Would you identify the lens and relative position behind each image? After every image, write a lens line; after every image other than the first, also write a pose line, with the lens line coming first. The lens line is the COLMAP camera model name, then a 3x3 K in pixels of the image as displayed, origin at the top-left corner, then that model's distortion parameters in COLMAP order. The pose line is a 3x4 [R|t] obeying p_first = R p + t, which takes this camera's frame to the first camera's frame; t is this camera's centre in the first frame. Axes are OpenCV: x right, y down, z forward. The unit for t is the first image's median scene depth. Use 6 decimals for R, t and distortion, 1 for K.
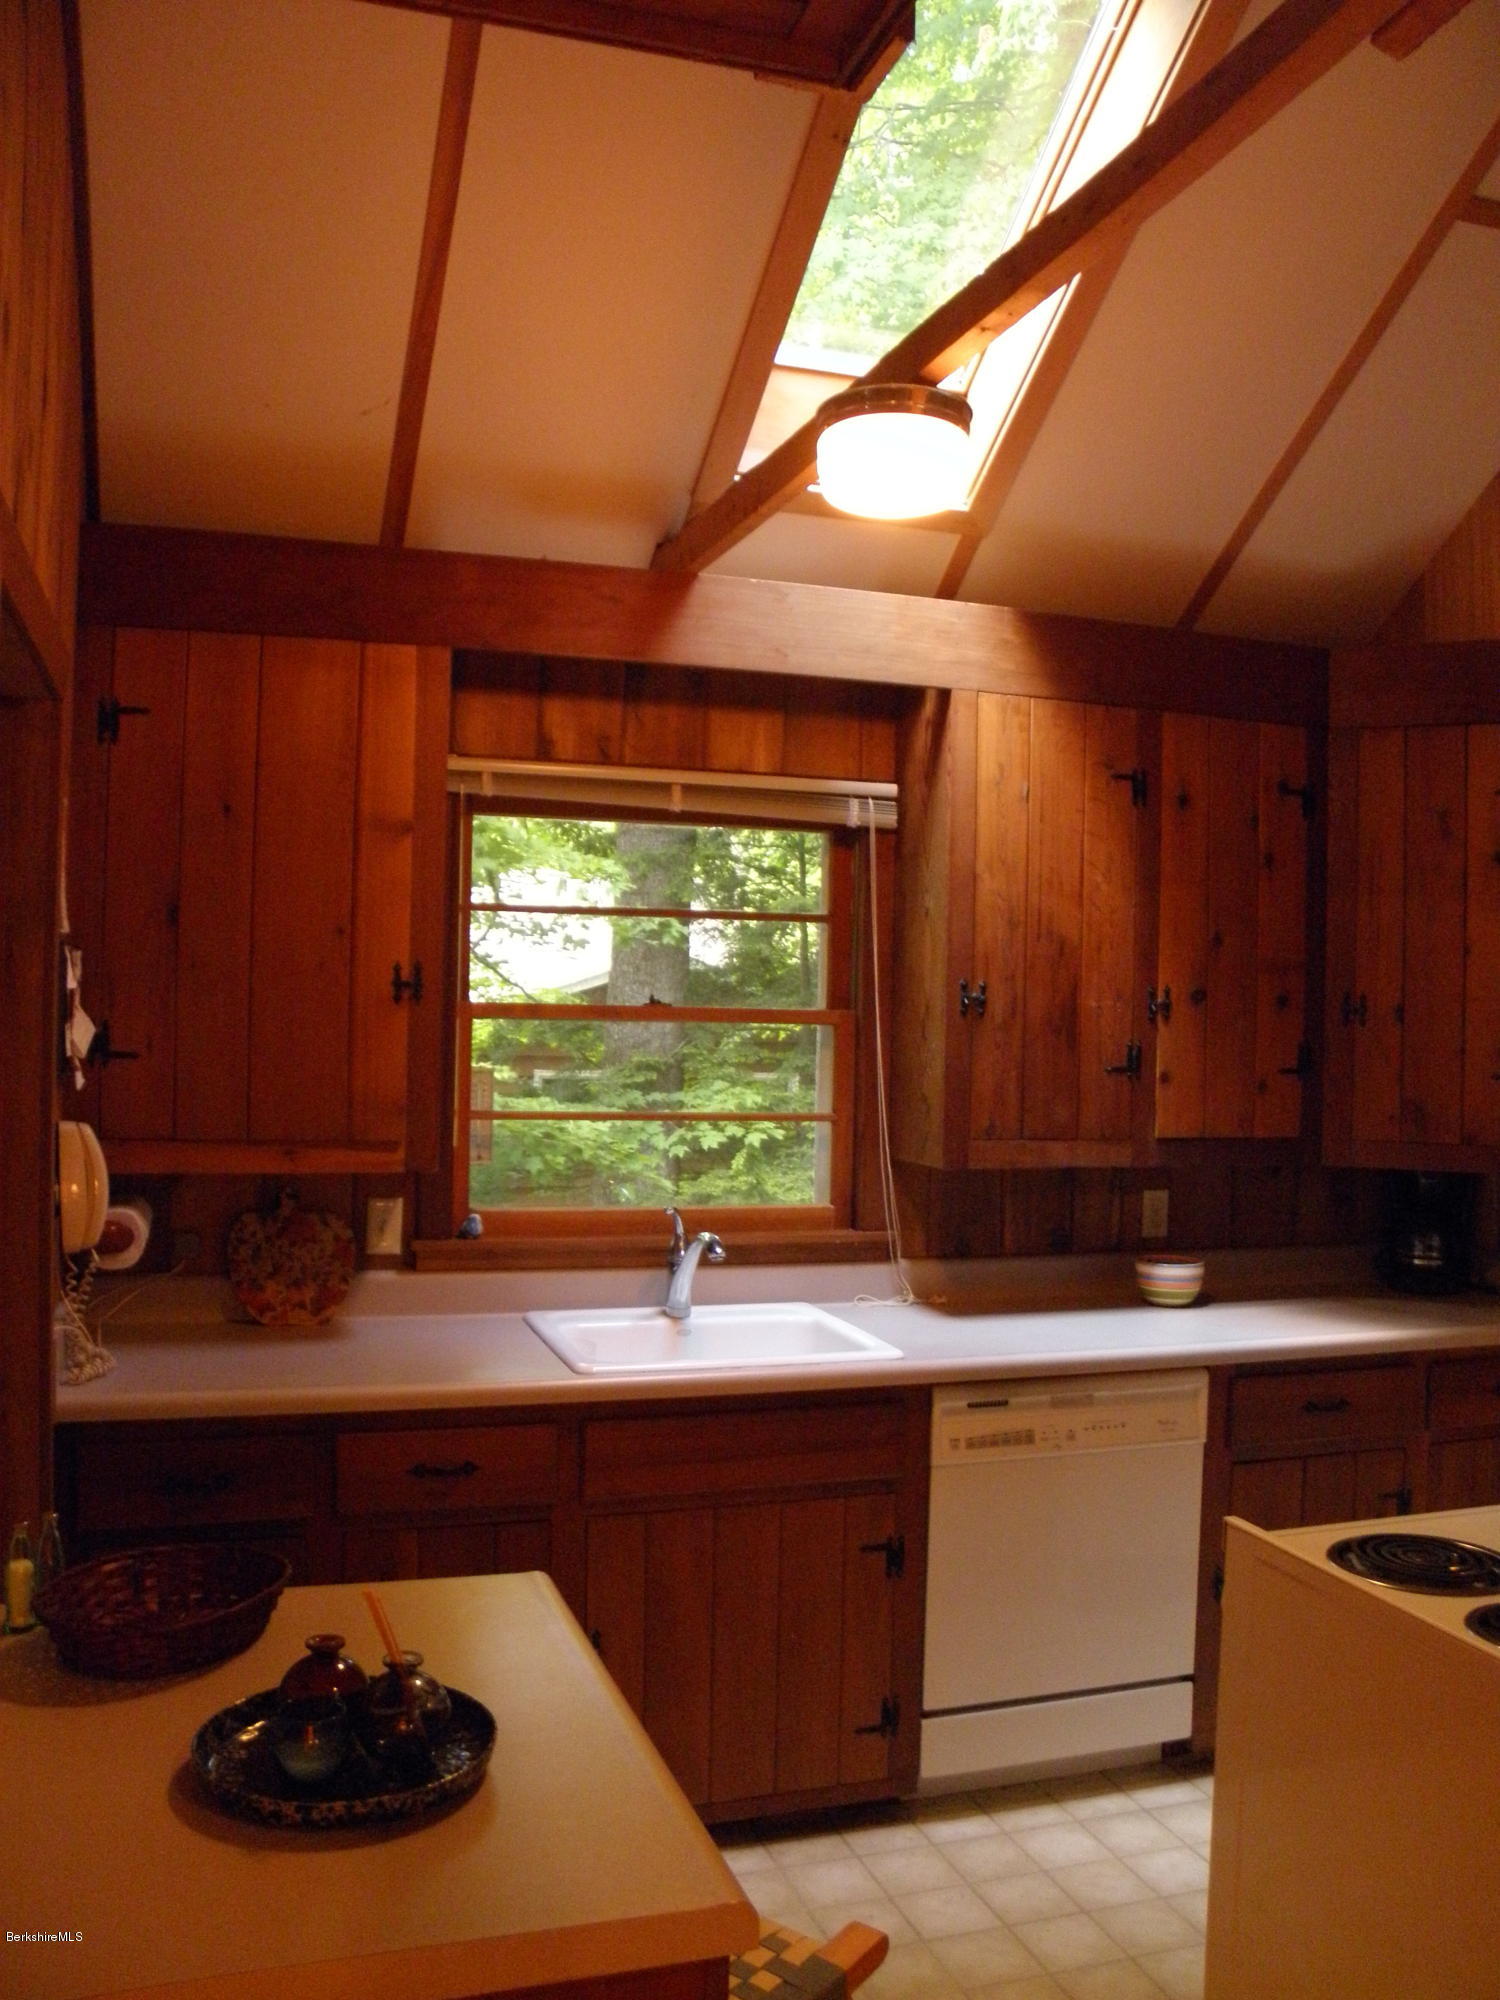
lens RADIAL K [[1690.8, 0, 739.5], [0, 1690.8, 1004.1], [0, 0, 1]] dist [-0.153665, 0.112872]
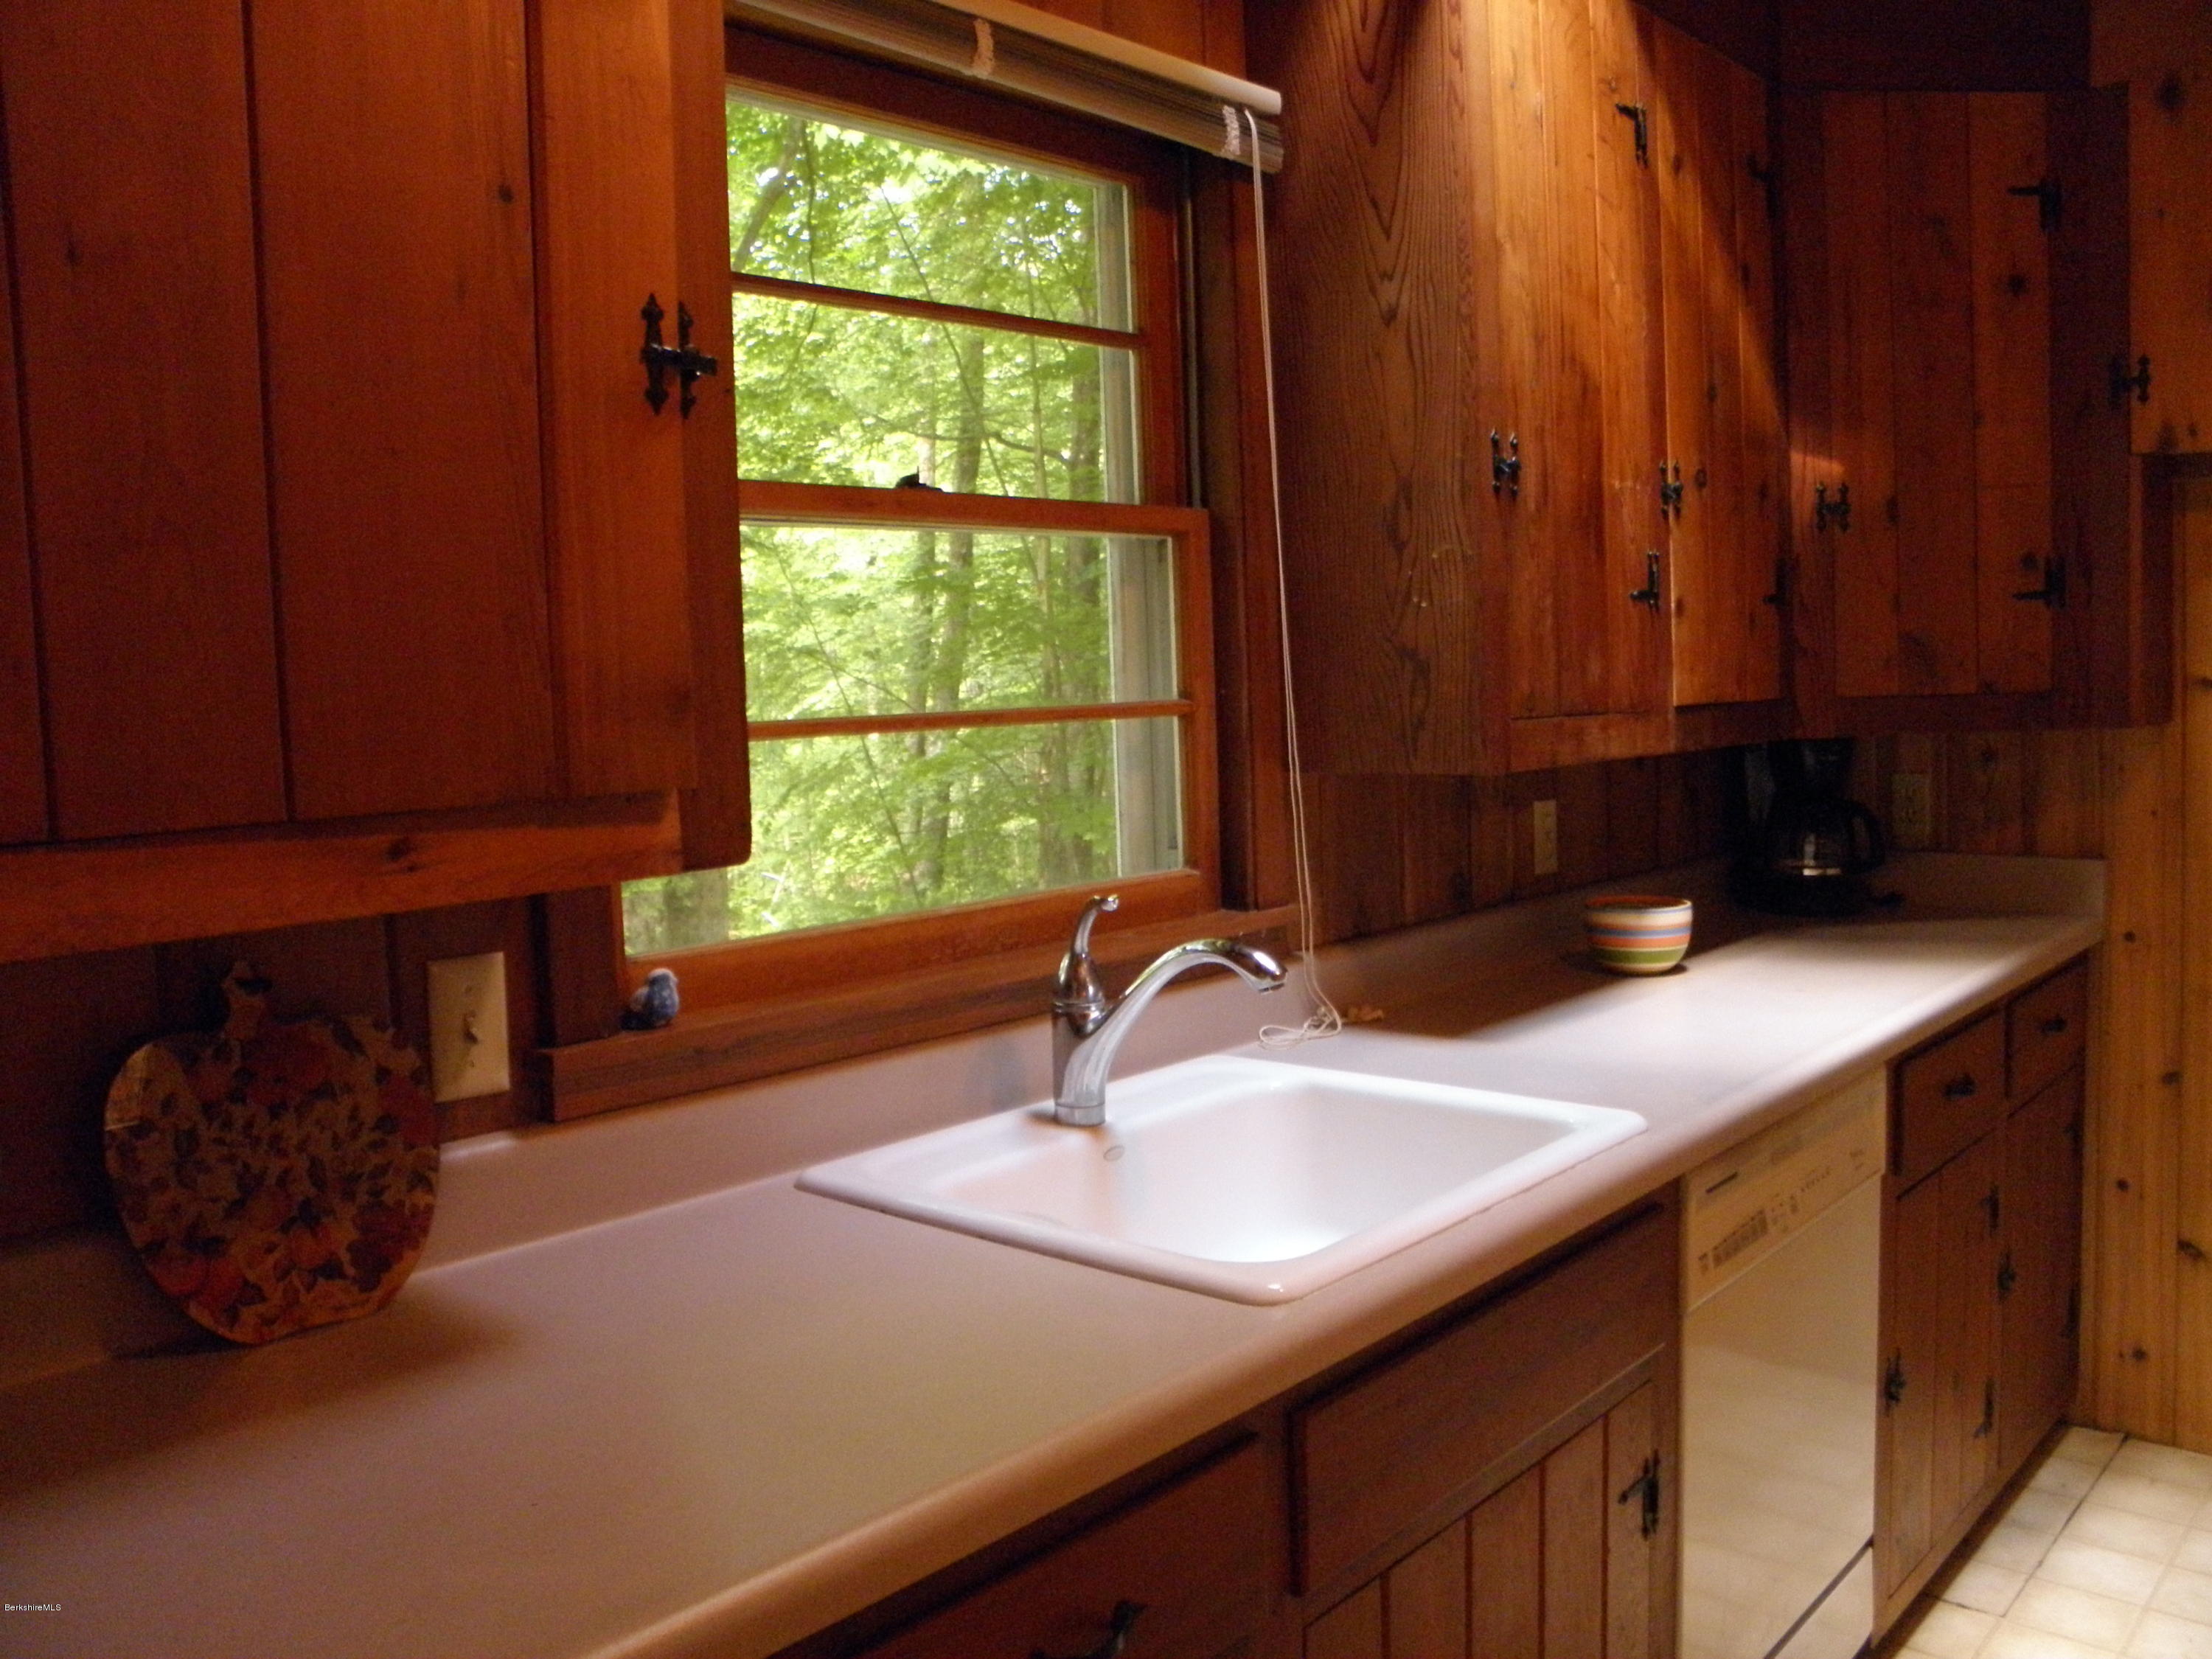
lens RADIAL K [[1870.0, 0, 1121.4], [0, 1870.0, 811.1], [0, 0, 1]] dist [-0.153665, 0.112872]
pose [[0.859995, -0.090288, 0.502251, -0.292116], [0.052600, 0.994665, 0.088740, 0.050039], [-0.507584, -0.049898, 0.860156, 0.543042]]
